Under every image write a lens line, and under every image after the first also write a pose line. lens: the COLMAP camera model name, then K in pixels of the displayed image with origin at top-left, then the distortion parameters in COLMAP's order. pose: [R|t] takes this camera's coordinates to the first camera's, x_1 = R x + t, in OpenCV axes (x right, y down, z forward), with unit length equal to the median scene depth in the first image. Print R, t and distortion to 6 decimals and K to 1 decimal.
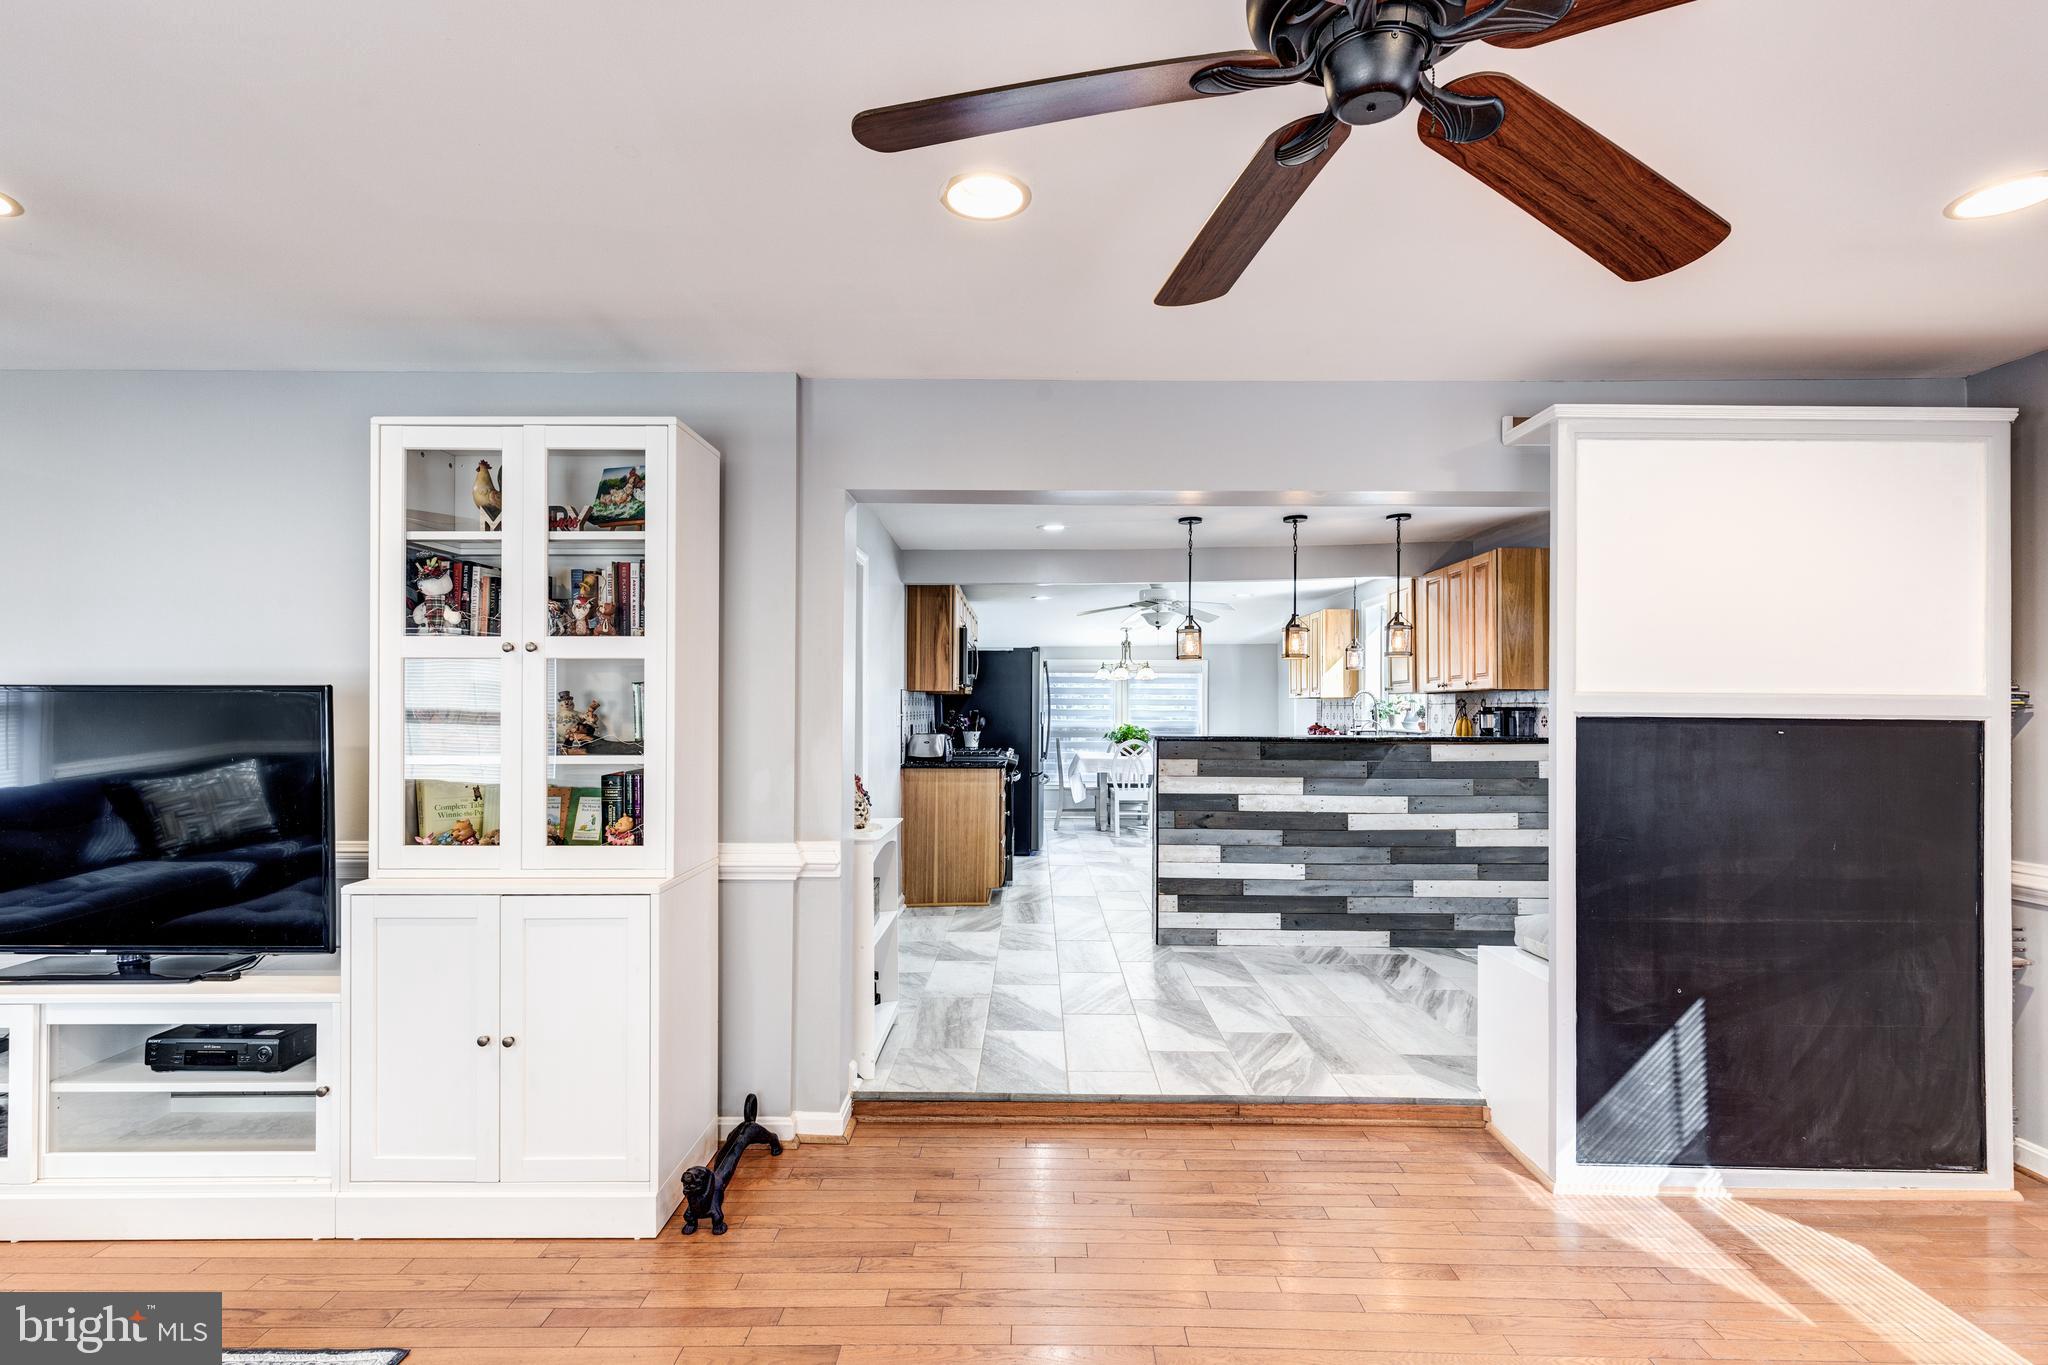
lens RADIAL K [[934.5, 0, 1026.9], [0, 934.5, 699.5], [0, 0, 1]] dist [0.002441, 0.000069]
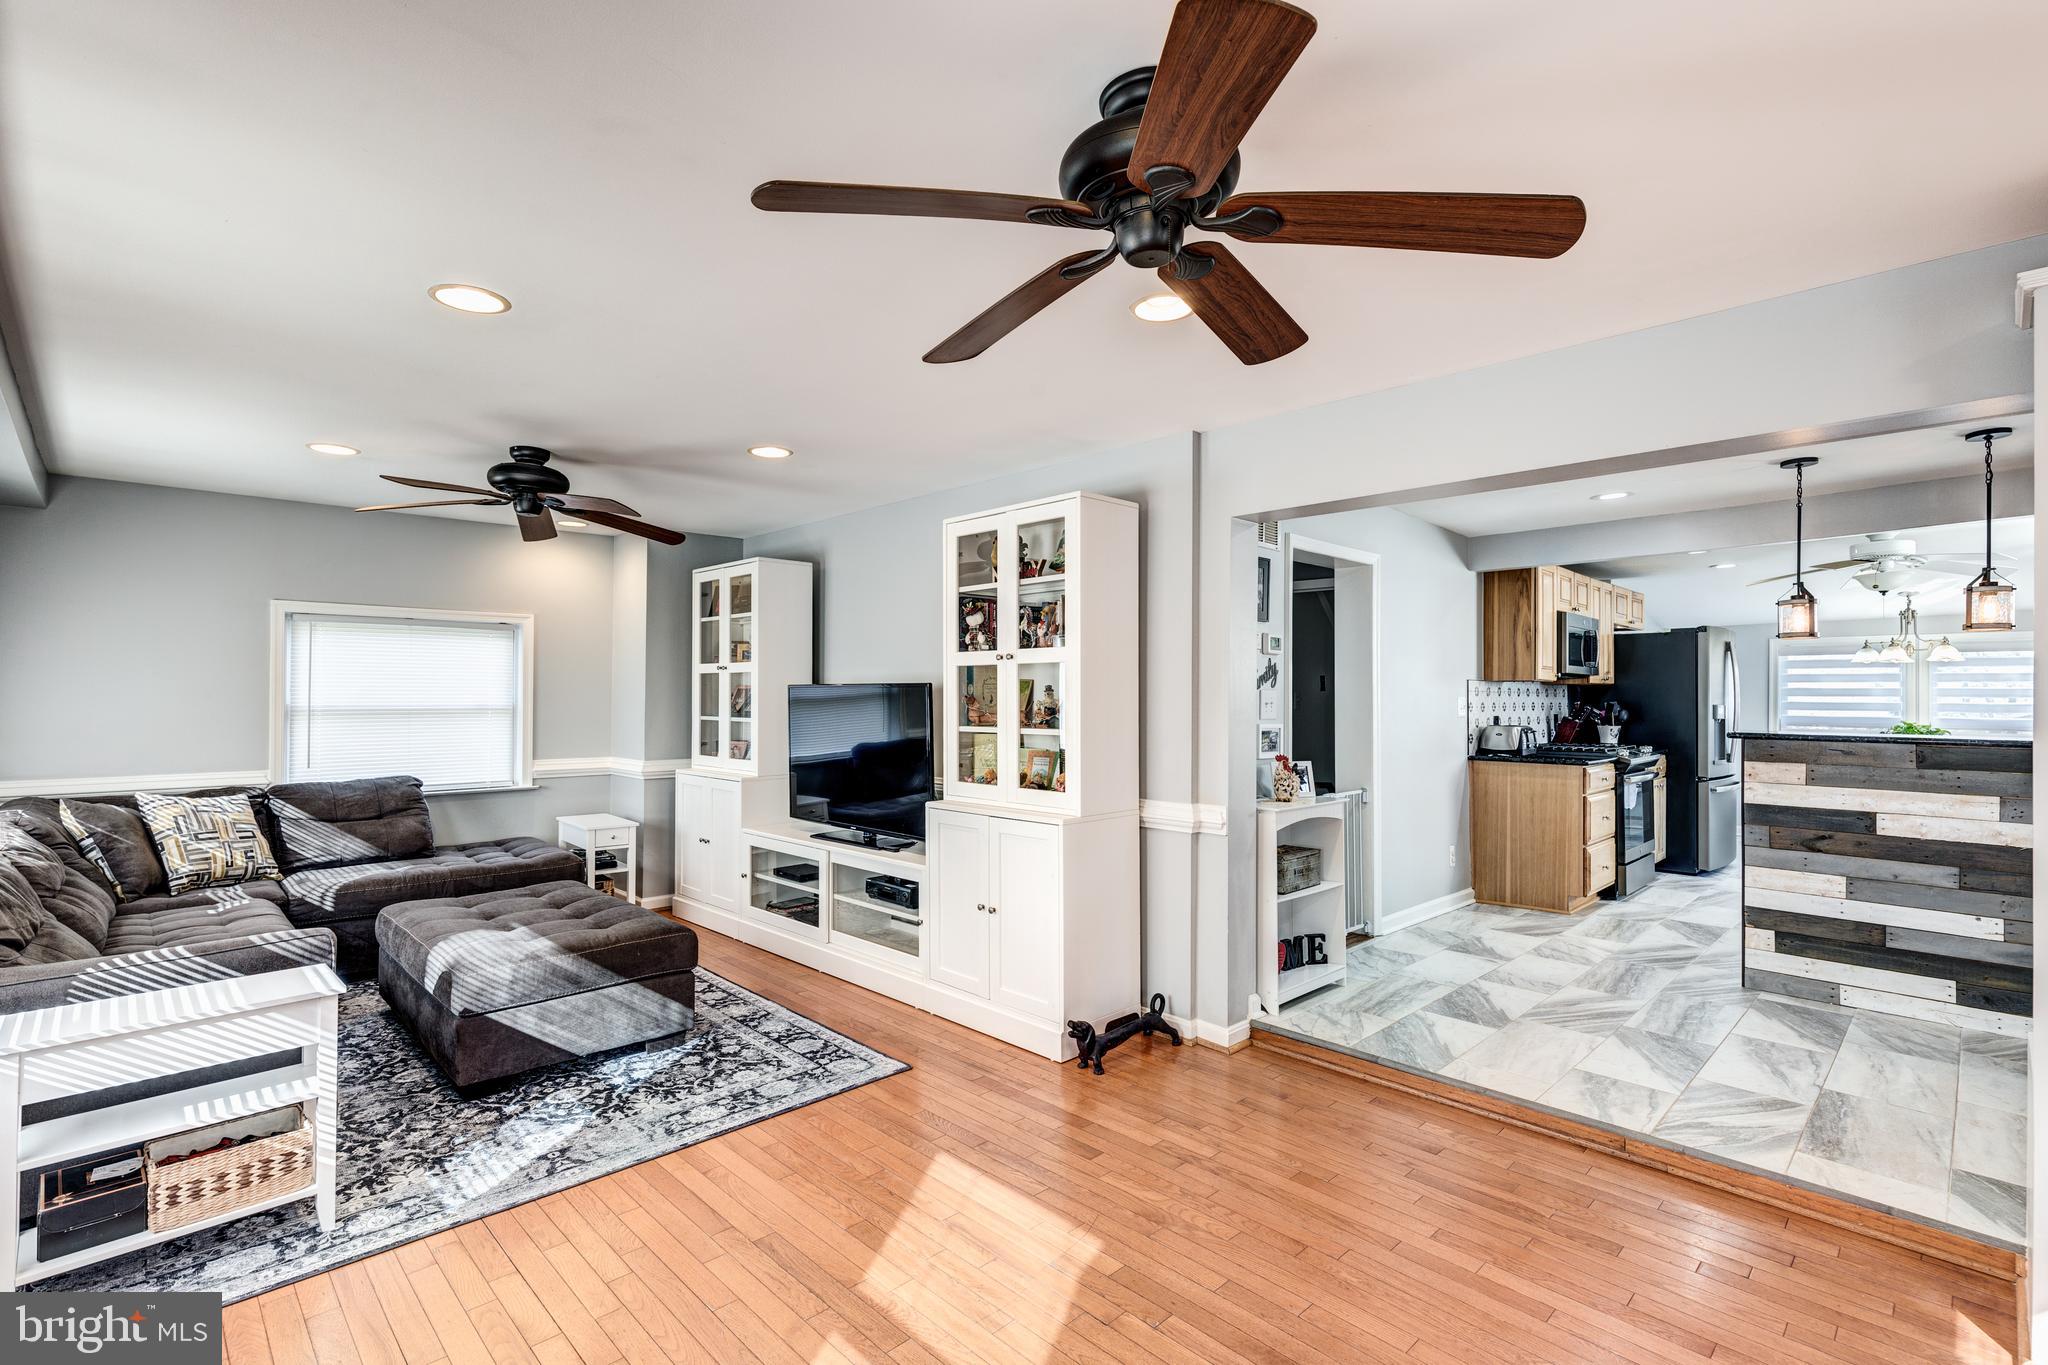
lens RADIAL K [[932.6, 0, 1024.0], [0, 932.6, 682.5], [0, 0, 1]] dist [-0.002267, -0.000735]
pose [[0.702039, -0.009841, -0.712071, 0.389232], [0.003241, 0.999938, -0.010624, 0.001772], [0.712132, 0.005151, 0.702027, -0.036353]]
